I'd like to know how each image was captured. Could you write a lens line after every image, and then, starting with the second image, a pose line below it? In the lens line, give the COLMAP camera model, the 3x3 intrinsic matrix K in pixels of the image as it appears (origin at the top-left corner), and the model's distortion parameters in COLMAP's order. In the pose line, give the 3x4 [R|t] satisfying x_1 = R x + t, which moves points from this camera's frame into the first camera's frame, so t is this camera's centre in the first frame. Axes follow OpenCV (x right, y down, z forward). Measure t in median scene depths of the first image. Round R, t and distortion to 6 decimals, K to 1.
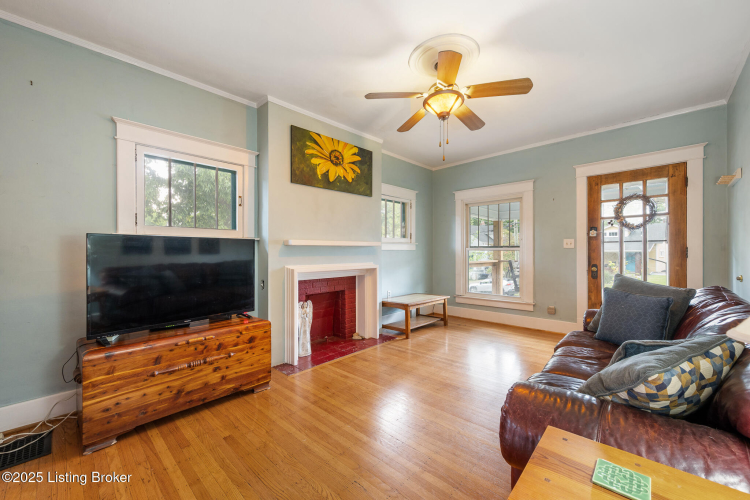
lens RADIAL K [[297.0, 0, 374.8], [0, 297.0, 250.7], [0, 0, 1]] dist [0.002780, -0.000372]
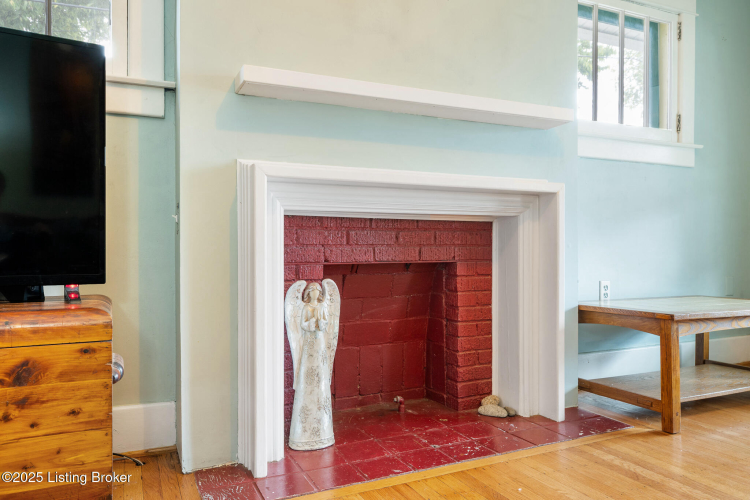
lens RADIAL K [[539.5, 0, 375.9], [0, 539.5, 248.8], [0, 0, 1]] dist [-0.003959, -0.001503]
pose [[0.930141, 0.003860, -0.367182, 0.038540], [-0.001472, 0.999976, 0.006784, 0.118914], [0.367200, -0.005770, 0.930124, 0.431063]]
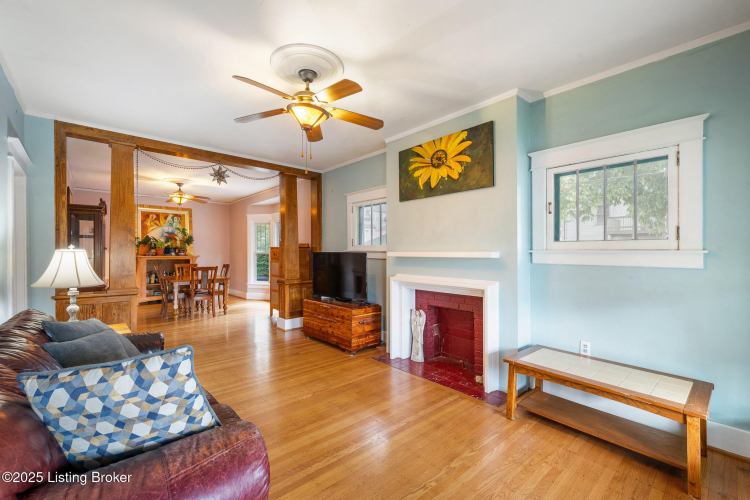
lens RADIAL K [[317.1, 0, 372.4], [0, 317.1, 250.6], [0, 0, 1]] dist [0.001247, 0.000133]
pose [[-0.083345, 0.004335, -0.996511, 0.802336], [0.002543, 0.999988, 0.004137, -0.038650], [0.996517, -0.002189, -0.083355, 0.839673]]
